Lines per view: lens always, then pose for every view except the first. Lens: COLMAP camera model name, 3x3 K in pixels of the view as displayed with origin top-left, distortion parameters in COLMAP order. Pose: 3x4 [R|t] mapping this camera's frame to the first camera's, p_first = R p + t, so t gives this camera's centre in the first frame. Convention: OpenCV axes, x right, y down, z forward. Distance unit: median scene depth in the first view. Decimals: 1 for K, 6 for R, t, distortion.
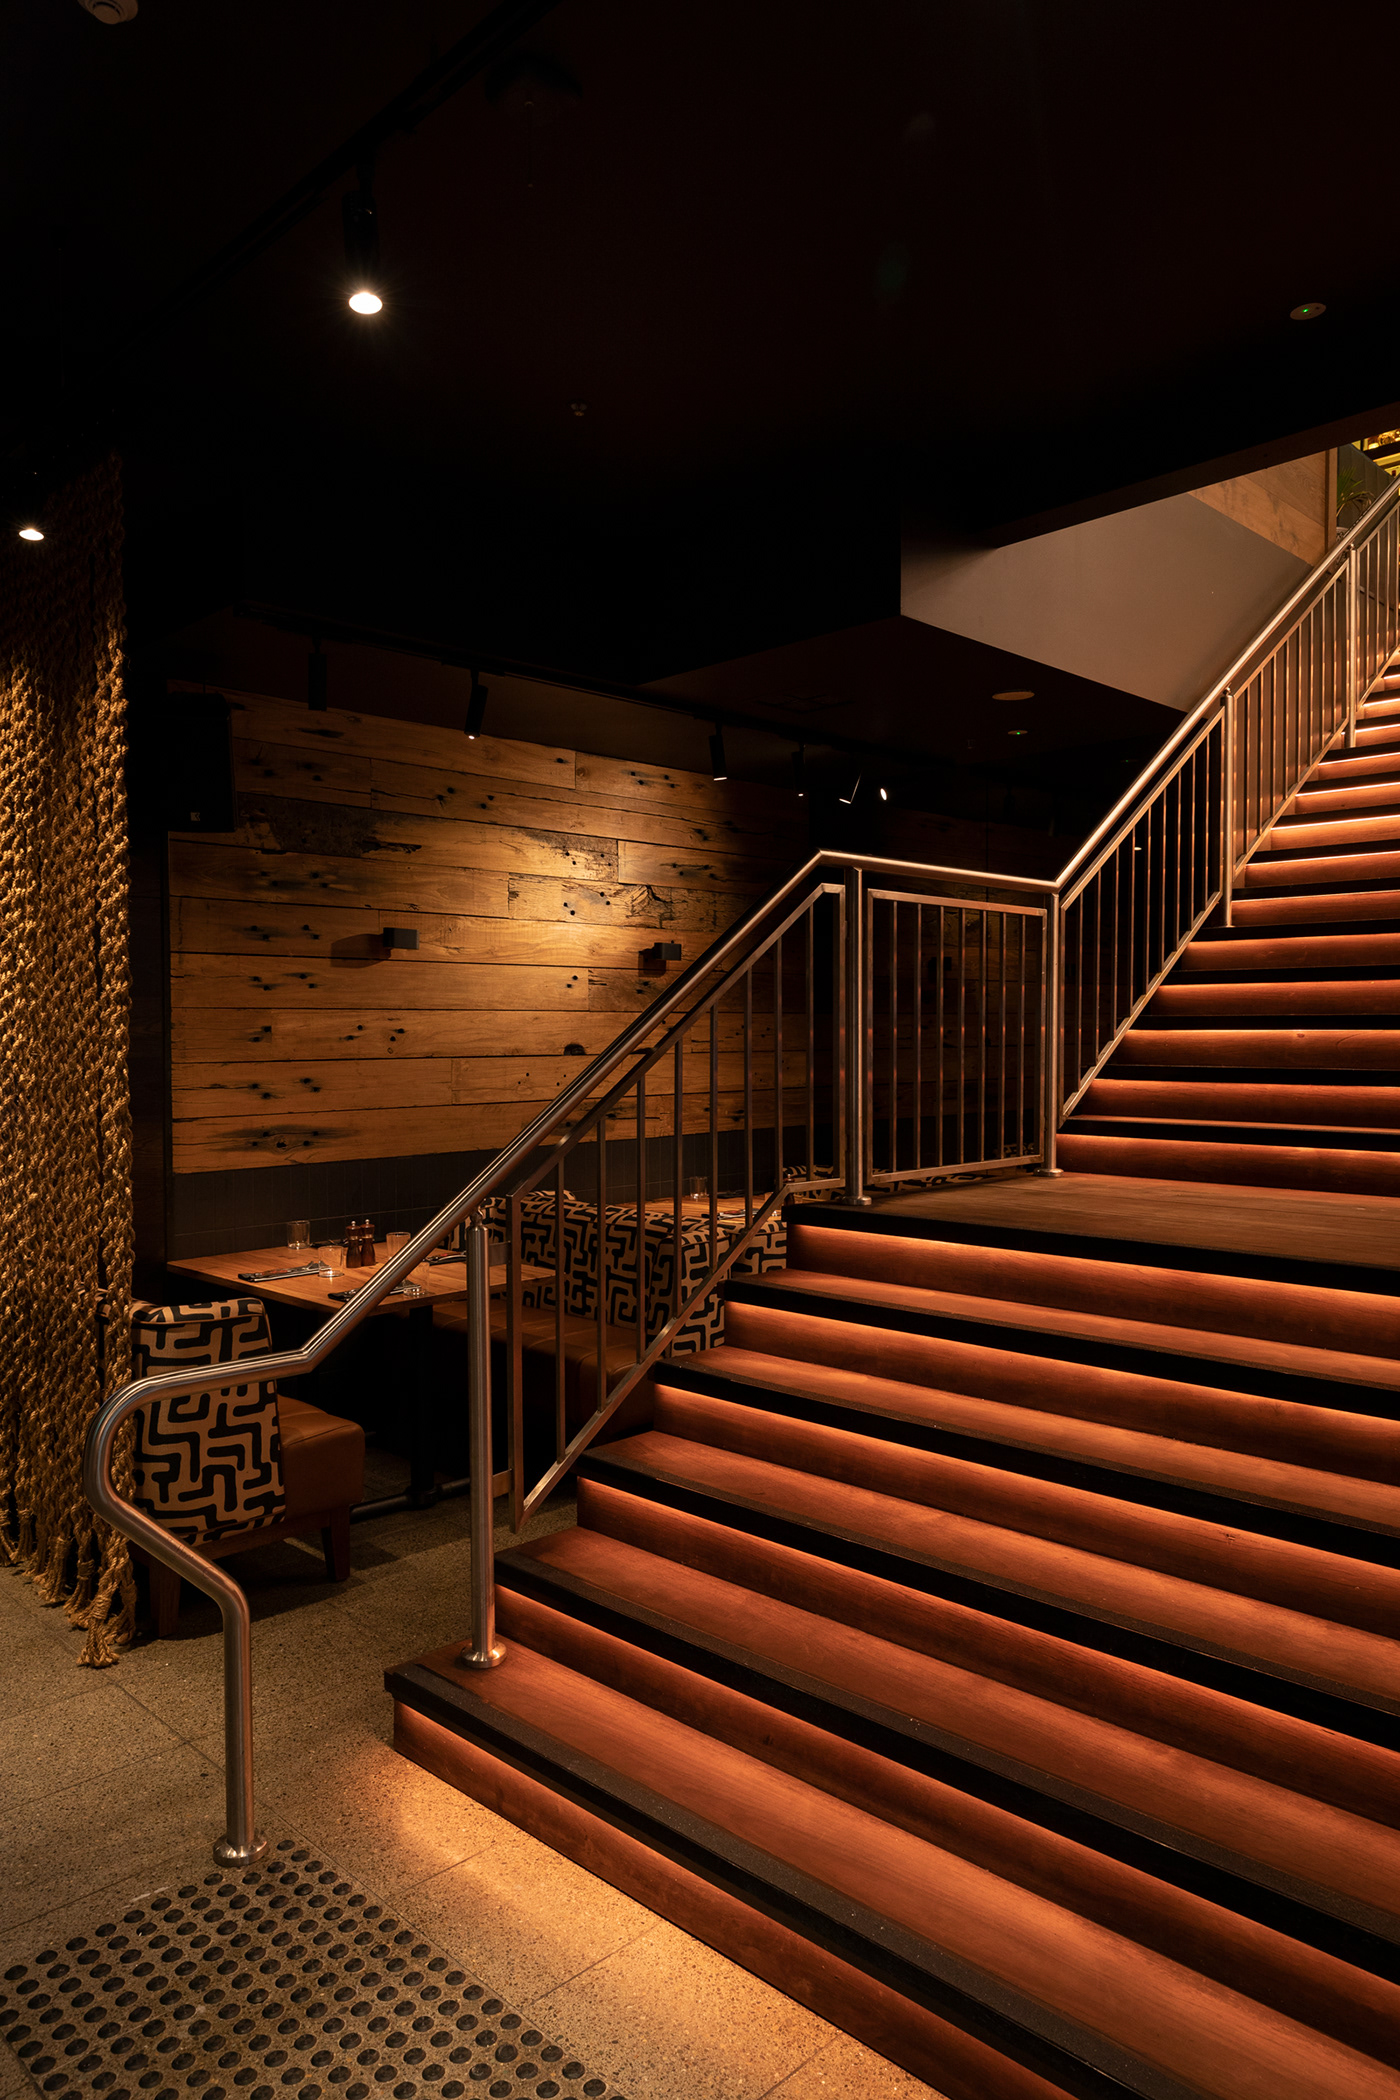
lens RADIAL K [[1402.6, 0, 717.8], [0, 1402.6, 1056.2], [0, 0, 1]] dist [0.013696, -0.002437]
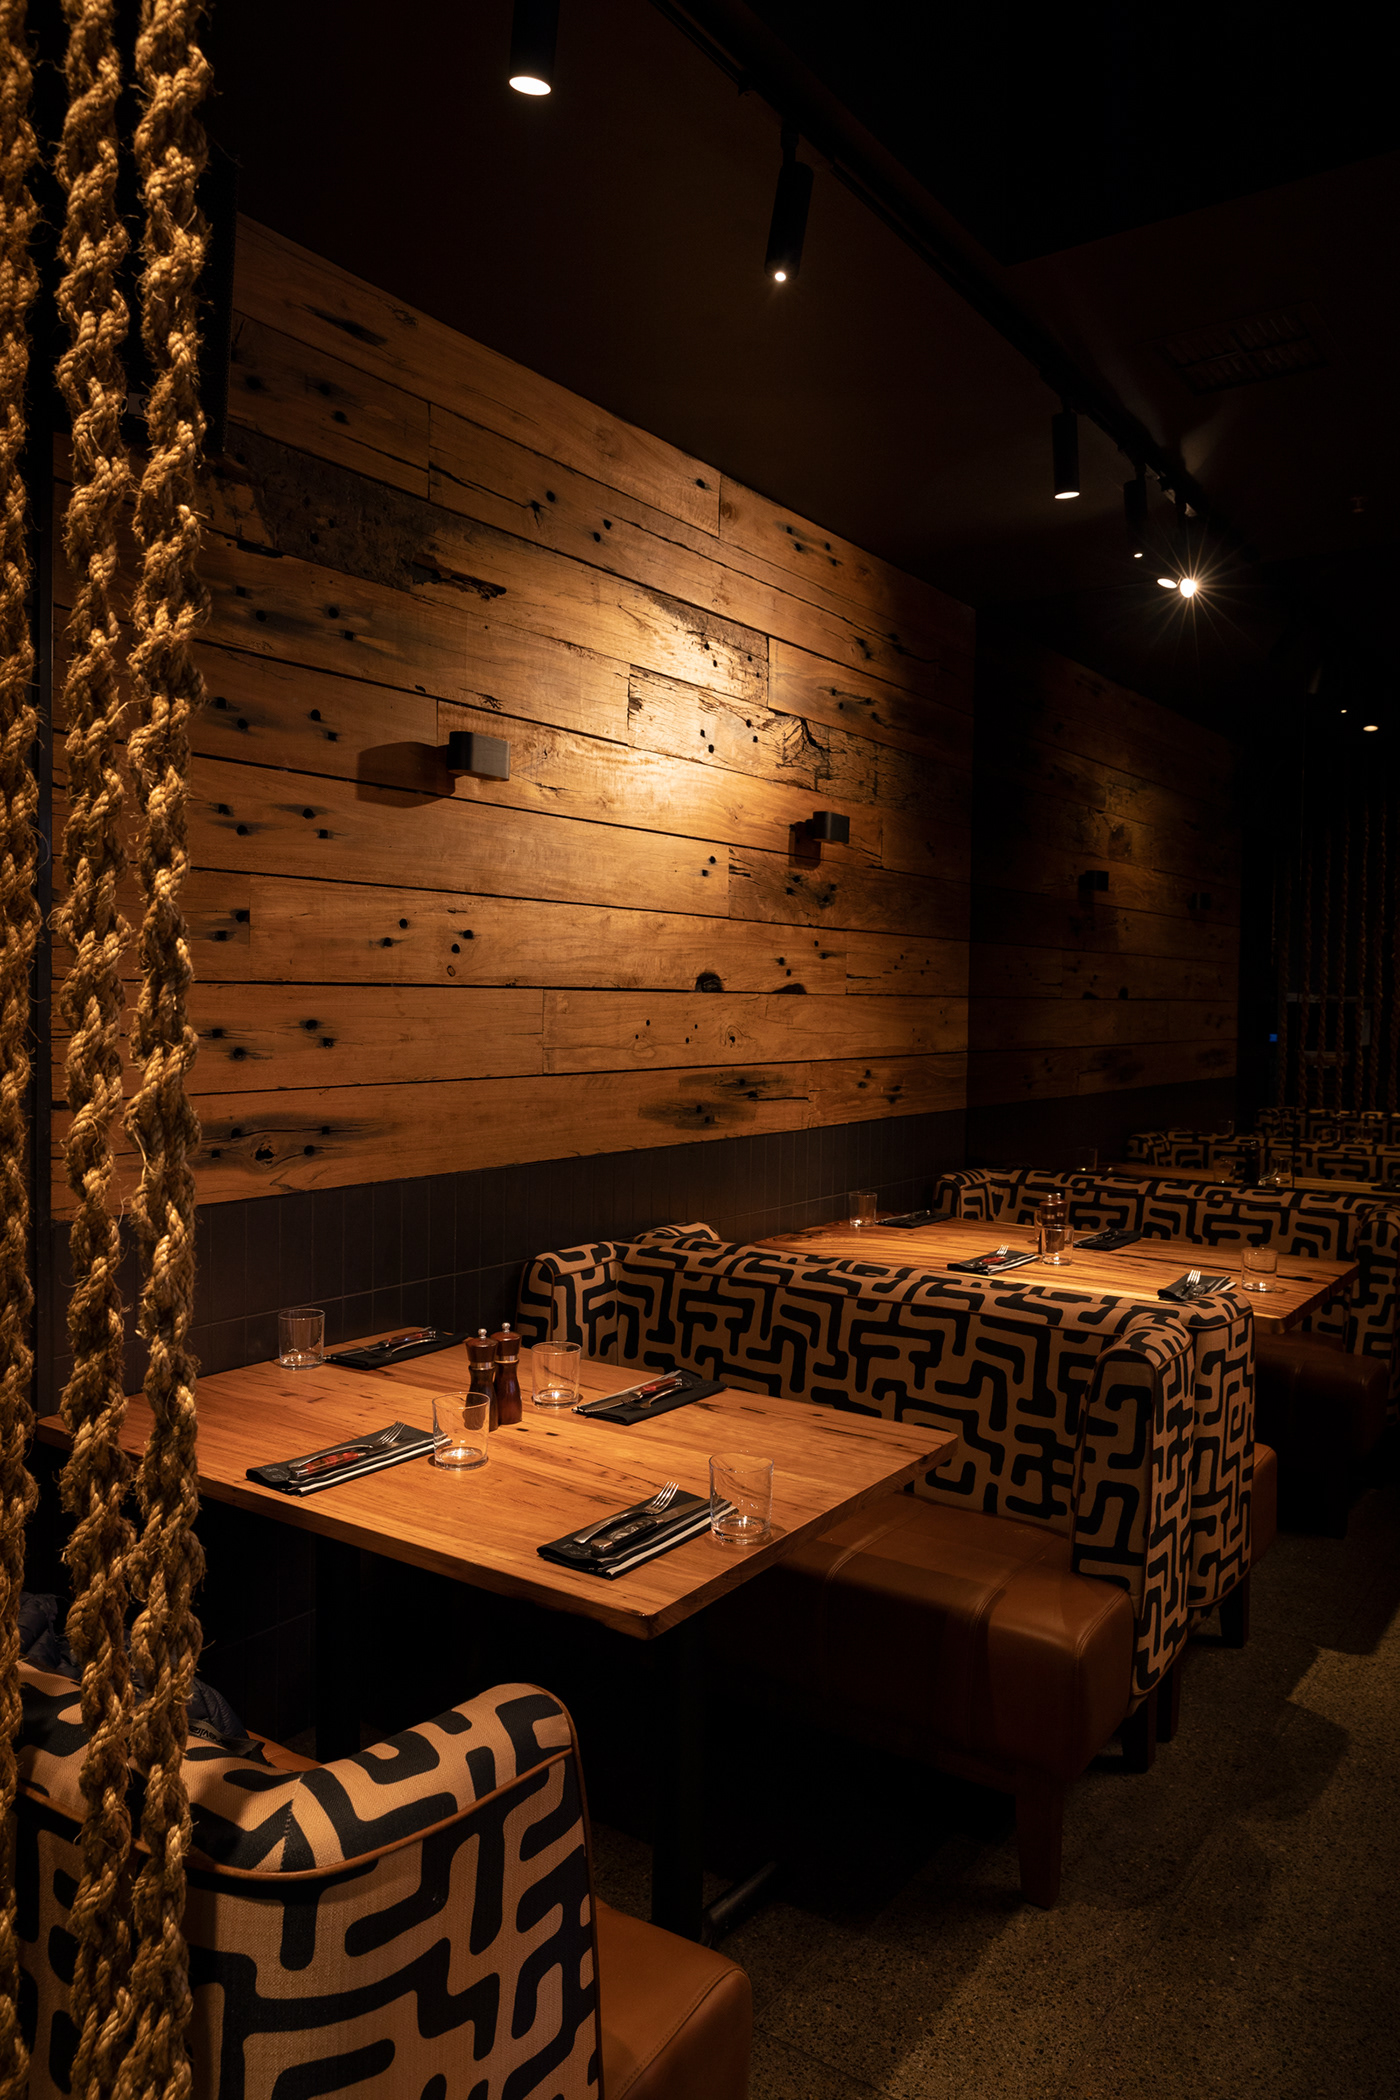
lens RADIAL K [[1447.4, 0, 706.7], [0, 1447.4, 1036.6], [0, 0, 1]] dist [-0.001132, -0.001034]
pose [[0.984249, 0.013566, 0.176266, -0.255436], [-0.015146, 0.999856, 0.007624, 0.016401], [-0.176137, -0.010174, 0.984313, 0.491005]]
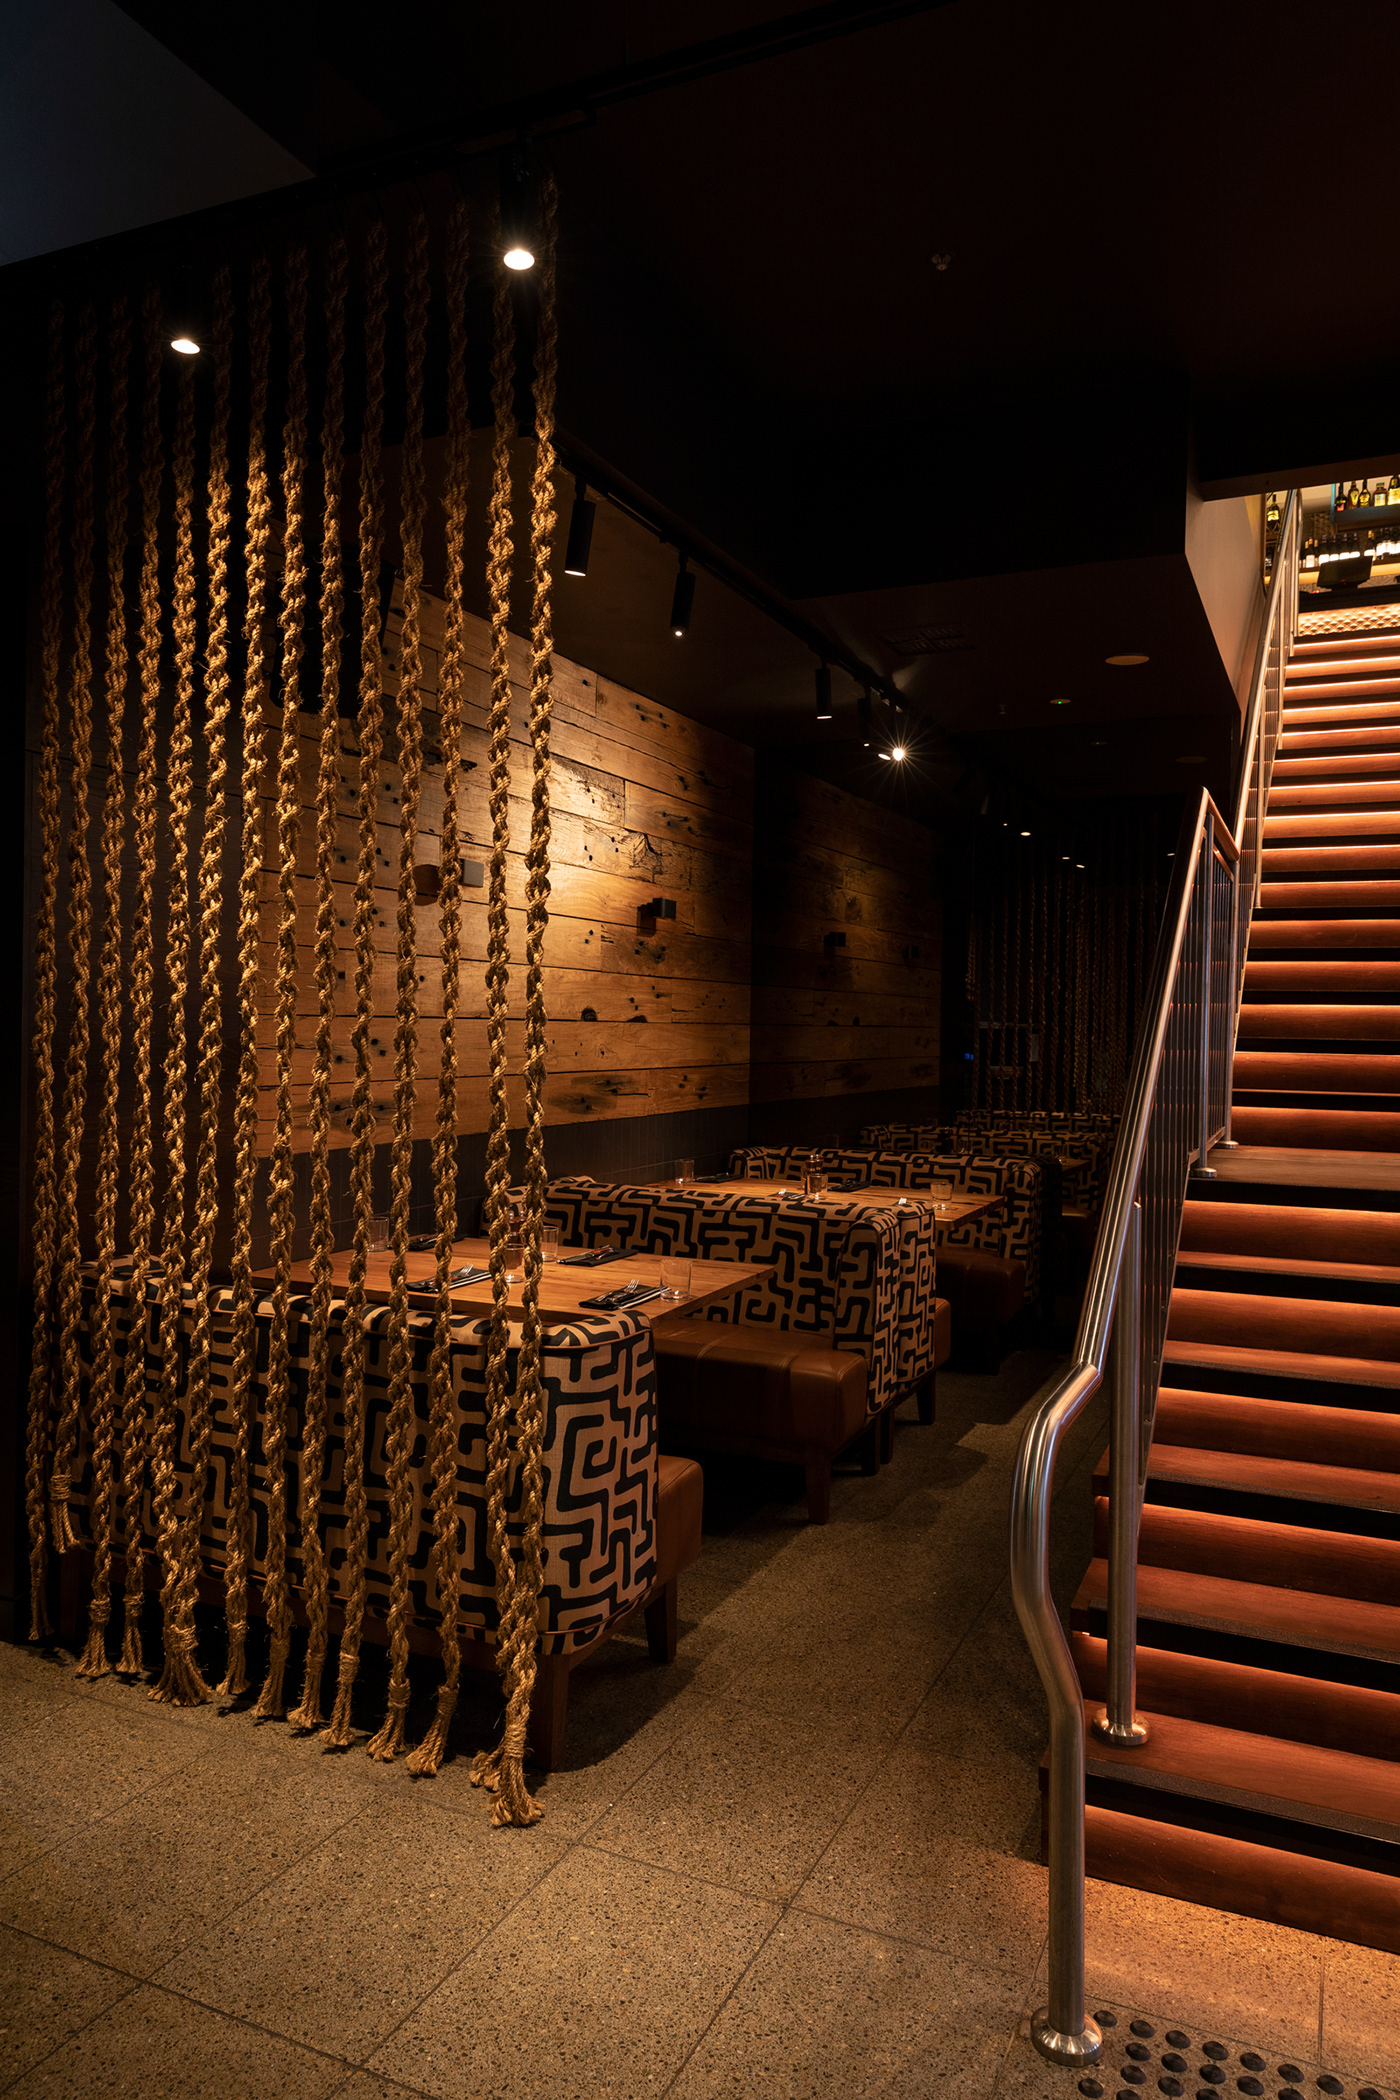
lens RADIAL K [[1406.2, 0, 711.1], [0, 1406.2, 1037.1], [0, 0, 1]] dist [0.015767, -0.007179]
pose [[0.936774, 0.017173, 0.349514, -0.409943], [-0.013975, 0.999834, -0.011668, 0.022394], [-0.349656, 0.006046, 0.936859, 0.187132]]
